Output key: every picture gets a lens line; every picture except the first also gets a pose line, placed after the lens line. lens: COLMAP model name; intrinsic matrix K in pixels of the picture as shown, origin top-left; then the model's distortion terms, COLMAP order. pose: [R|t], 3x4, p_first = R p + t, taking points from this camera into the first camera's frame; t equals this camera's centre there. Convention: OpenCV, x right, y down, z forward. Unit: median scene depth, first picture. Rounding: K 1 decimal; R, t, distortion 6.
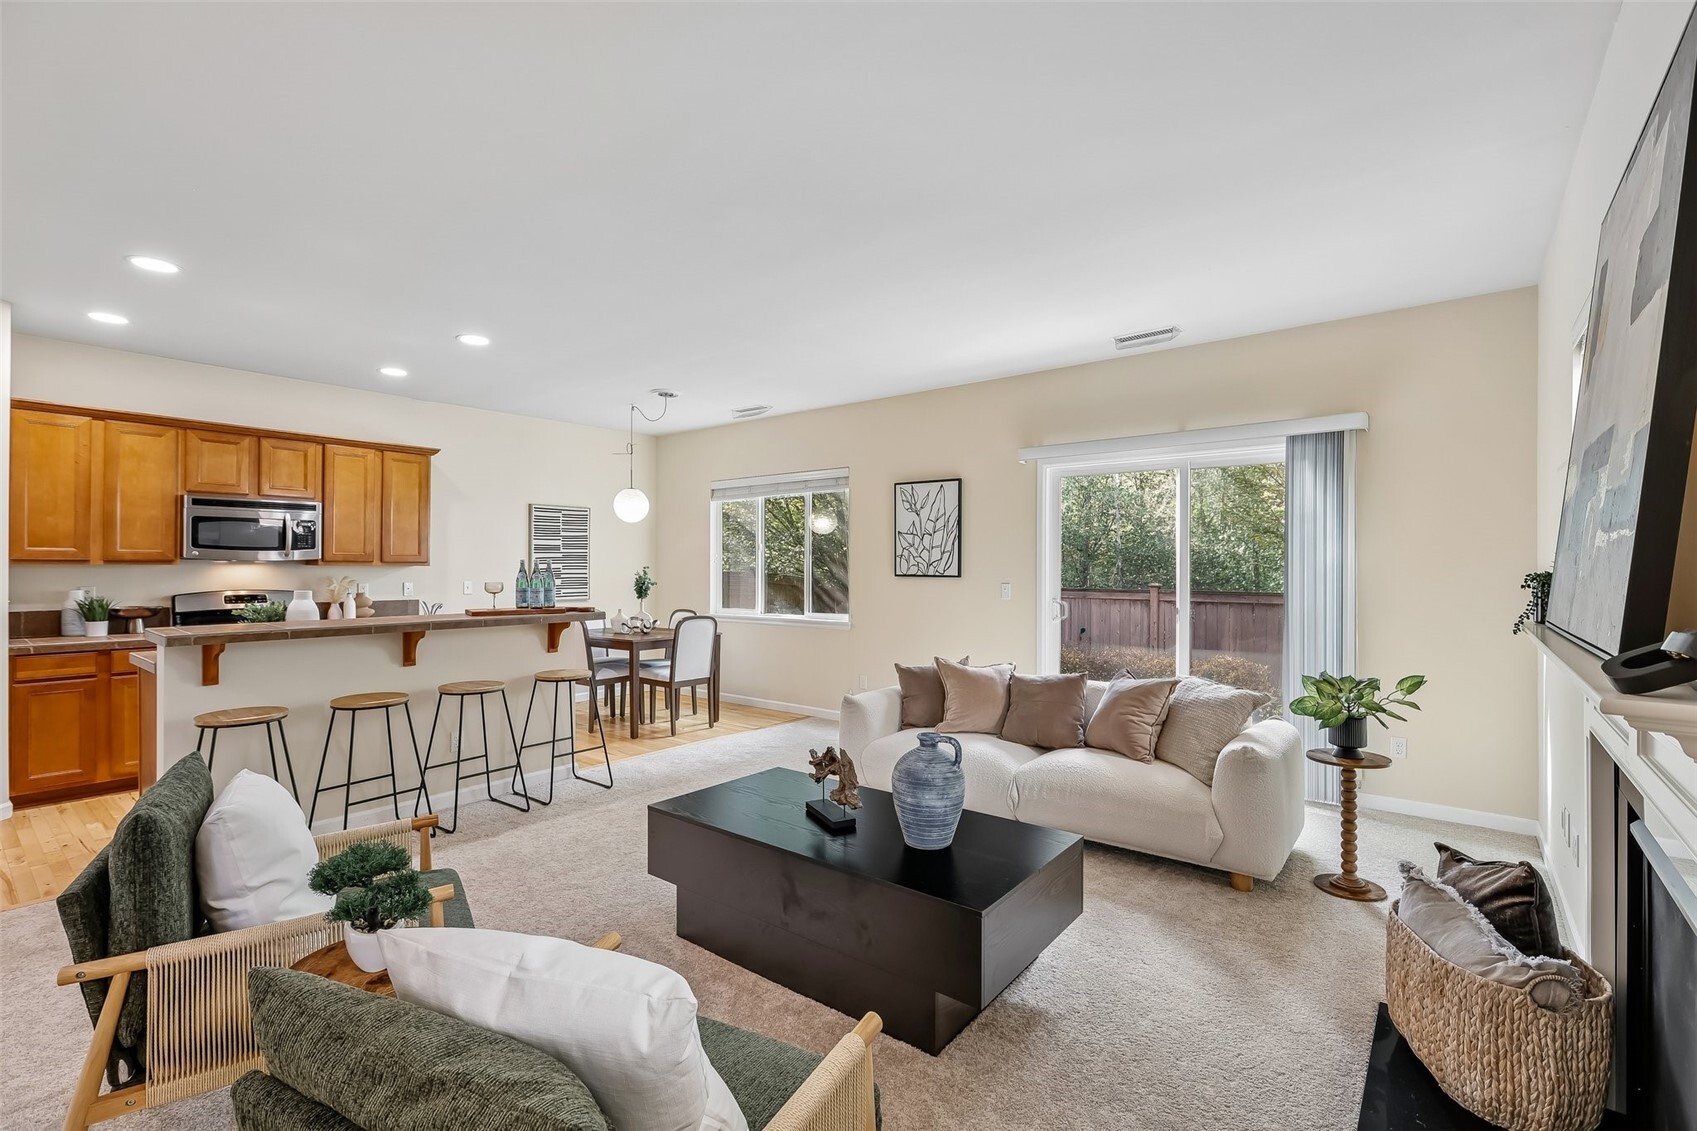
lens RADIAL K [[763.5, 0, 858.3], [0, 763.5, 564.7], [0, 0, 1]] dist [-0.004542, 0.003969]
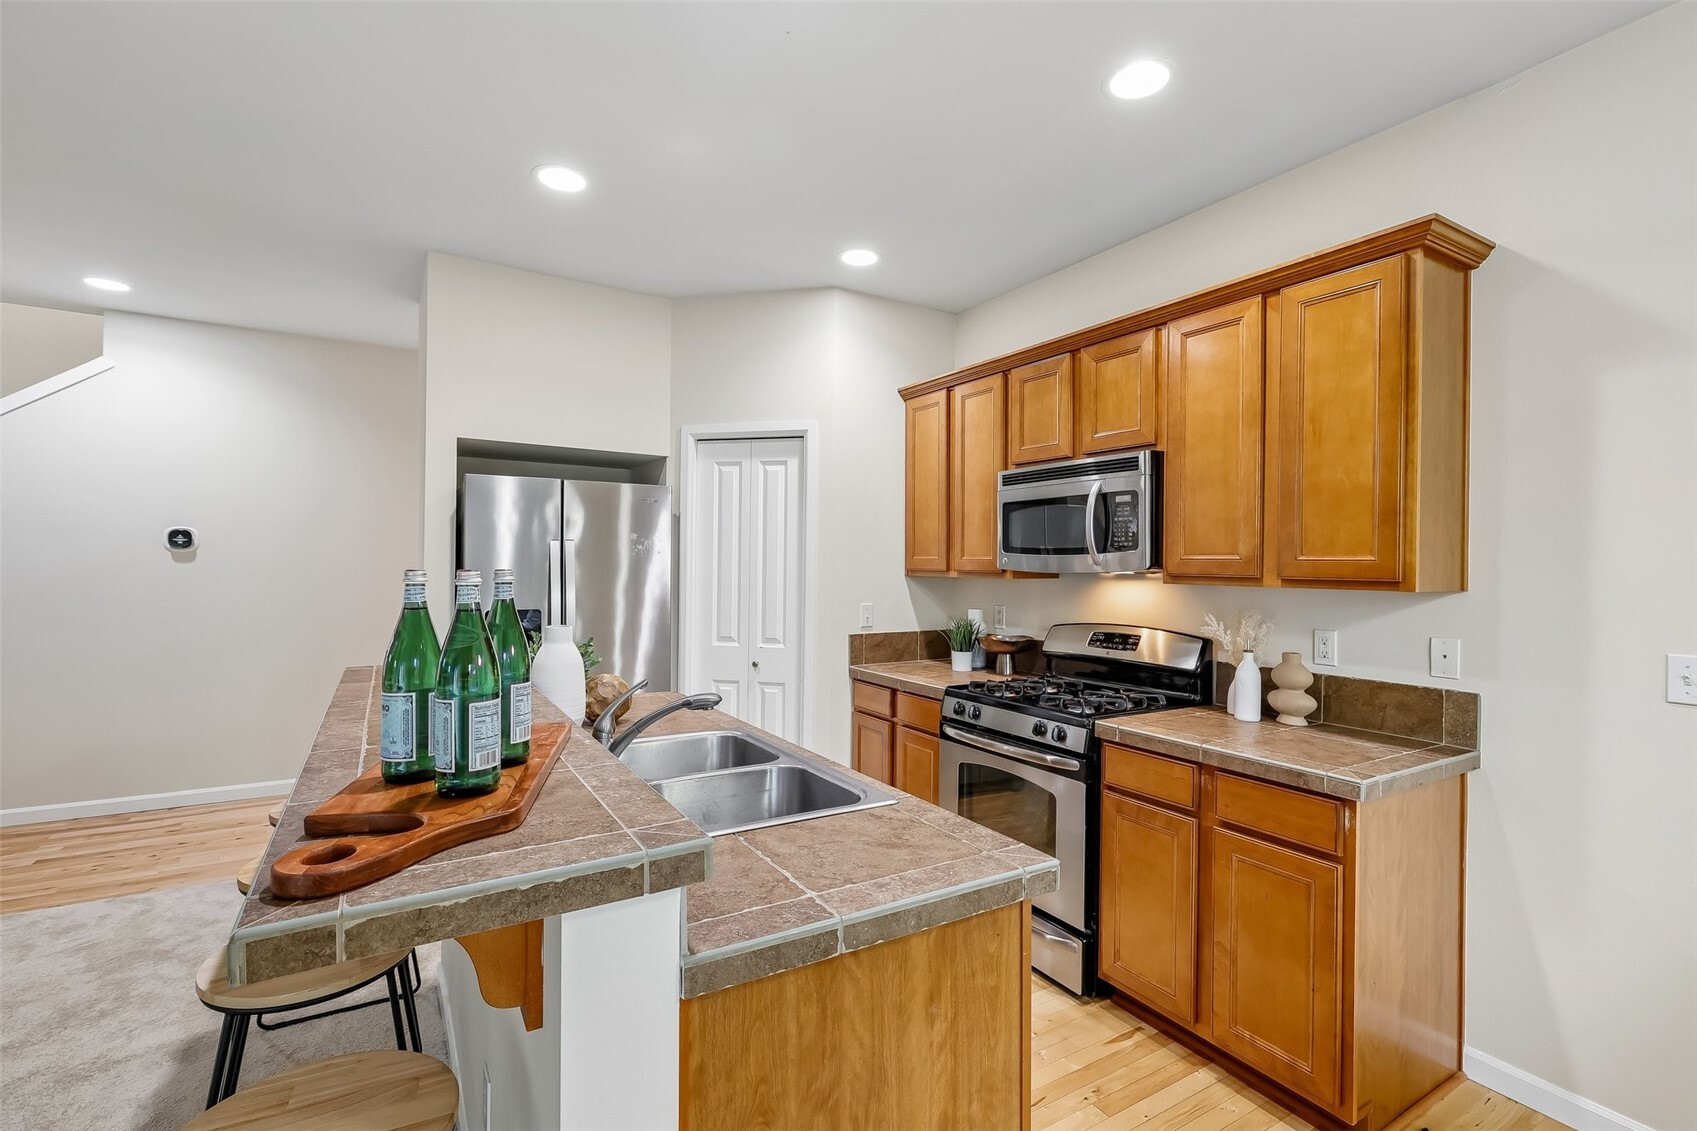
lens RADIAL K [[763.5, 0, 861.0], [0, 763.5, 562.9], [0, 0, 1]] dist [-0.004542, 0.003969]
pose [[-0.343068, -0.009613, -0.939261, -0.192332], [-0.009532, 0.999932, -0.006753, -0.006730], [0.939262, 0.006636, -0.343136, 0.936343]]
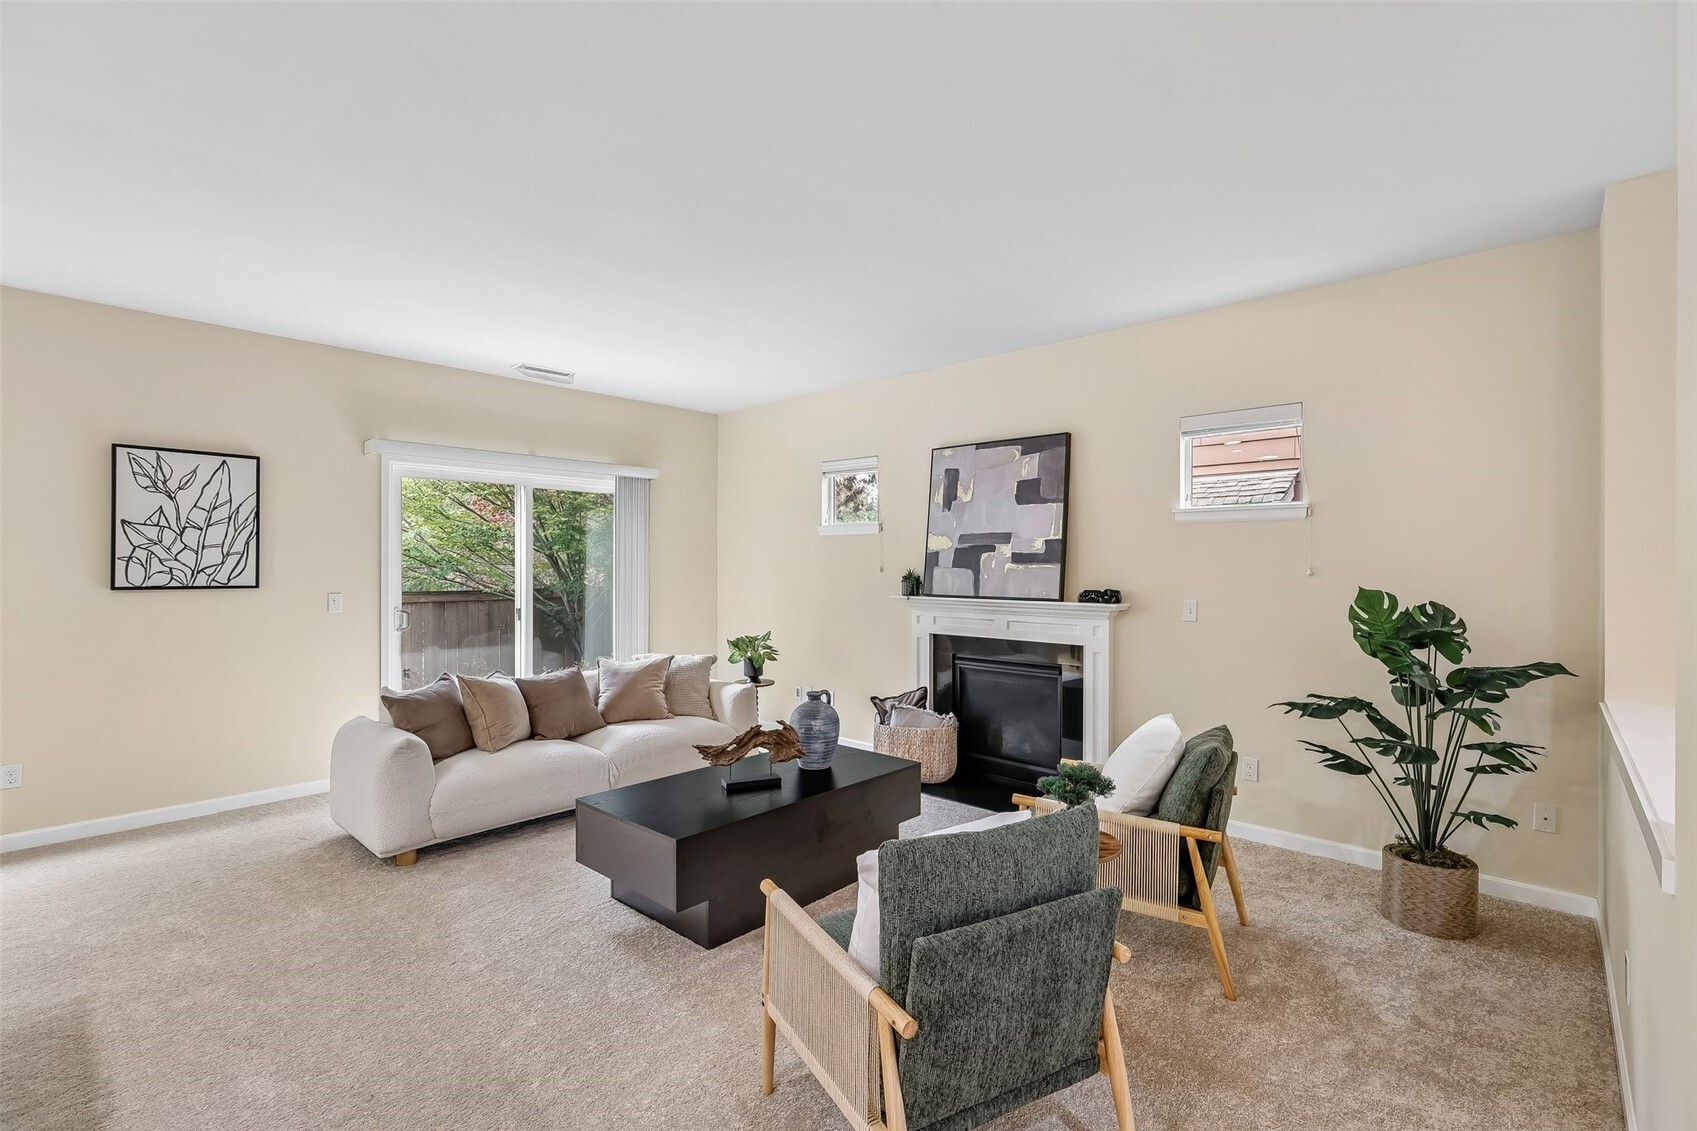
lens RADIAL K [[763.5, 0, 864.1], [0, 763.5, 564.5], [0, 0, 1]] dist [-0.004542, 0.003969]
pose [[0.053937, -0.001578, 0.998543, -0.582270], [-0.004914, 0.999986, 0.001845, -0.010758], [-0.998532, -0.005007, 0.053928, 0.357067]]
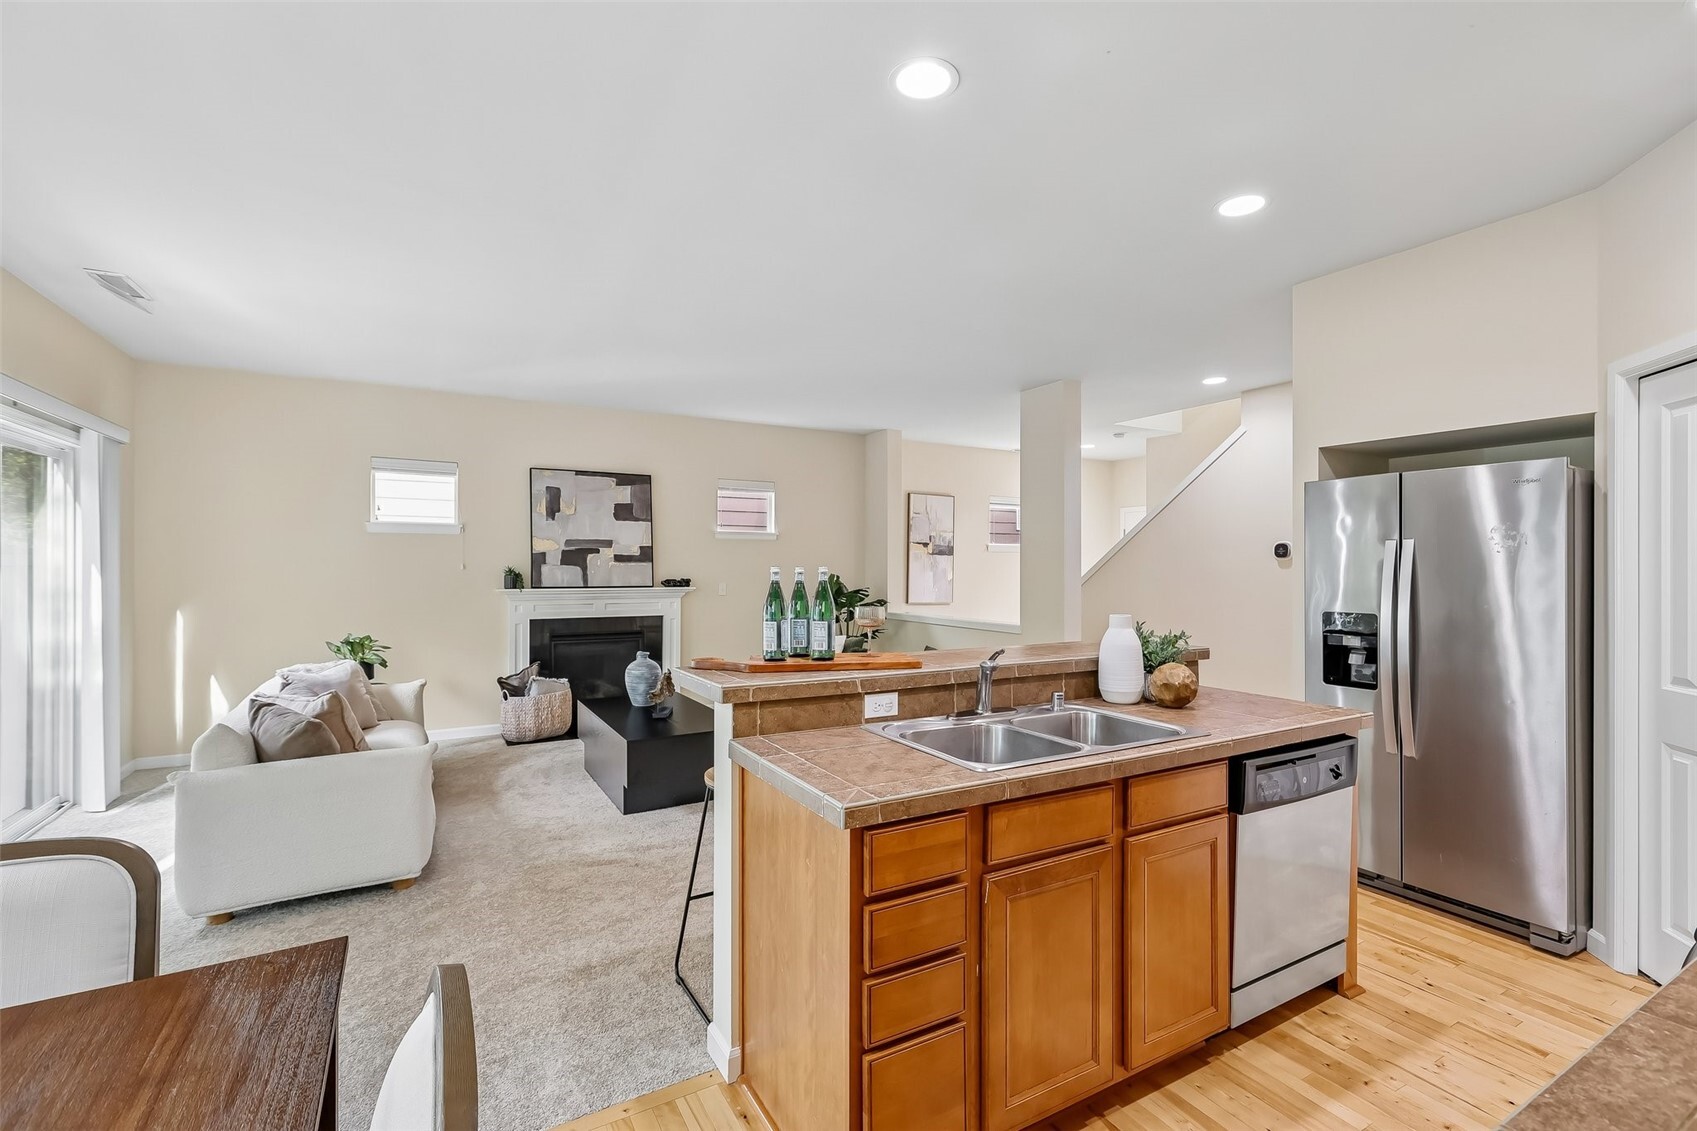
lens RADIAL K [[763.5, 0, 878.9], [0, 763.5, 568.7], [0, 0, 1]] dist [-0.004542, 0.003969]
pose [[-0.931662, -0.004558, 0.363297, -0.543514], [-0.004104, 0.999990, 0.002023, -0.005219], [-0.363302, 0.000393, -0.931671, 1.166680]]
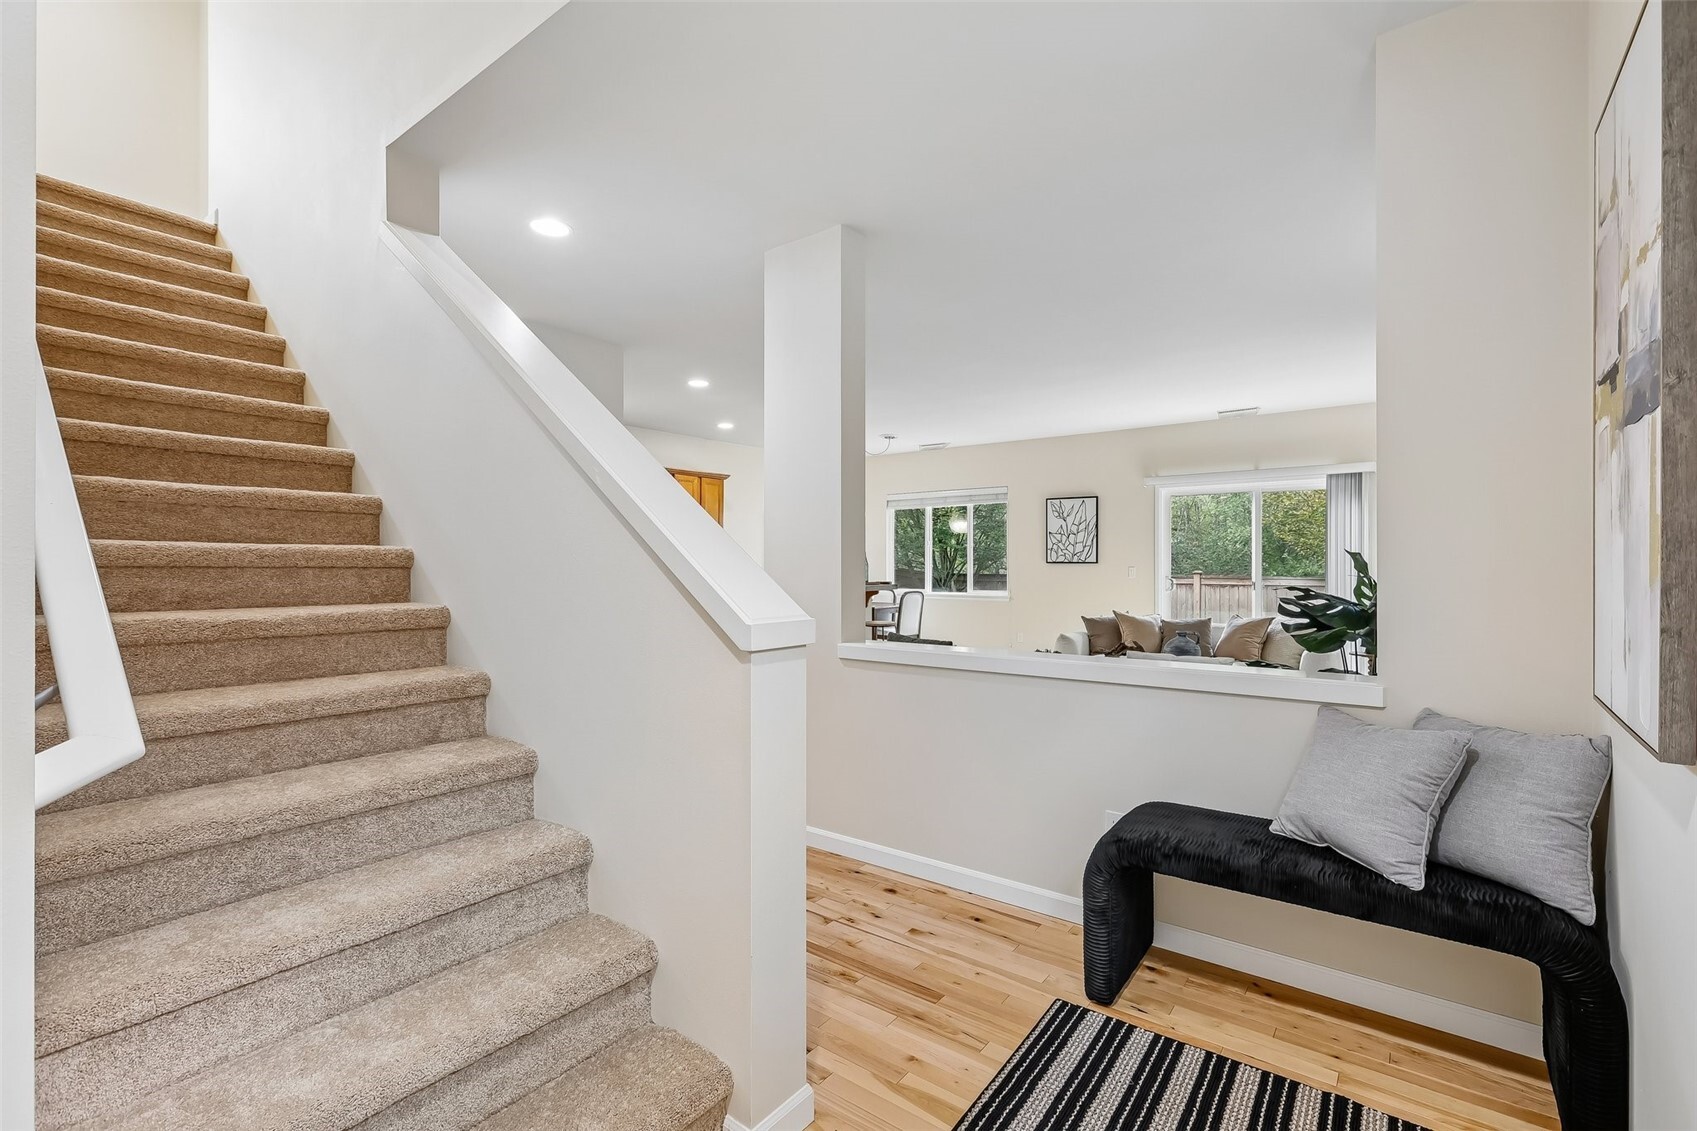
lens RADIAL K [[763.5, 0, 852.0], [0, 763.5, 554.3], [0, 0, 1]] dist [-0.004542, 0.003969]
pose [[0.999849, -0.002615, 0.017169, -0.363056], [0.002763, 0.999959, -0.008601, 0.010619], [-0.017145, 0.008647, 0.999816, -0.462057]]
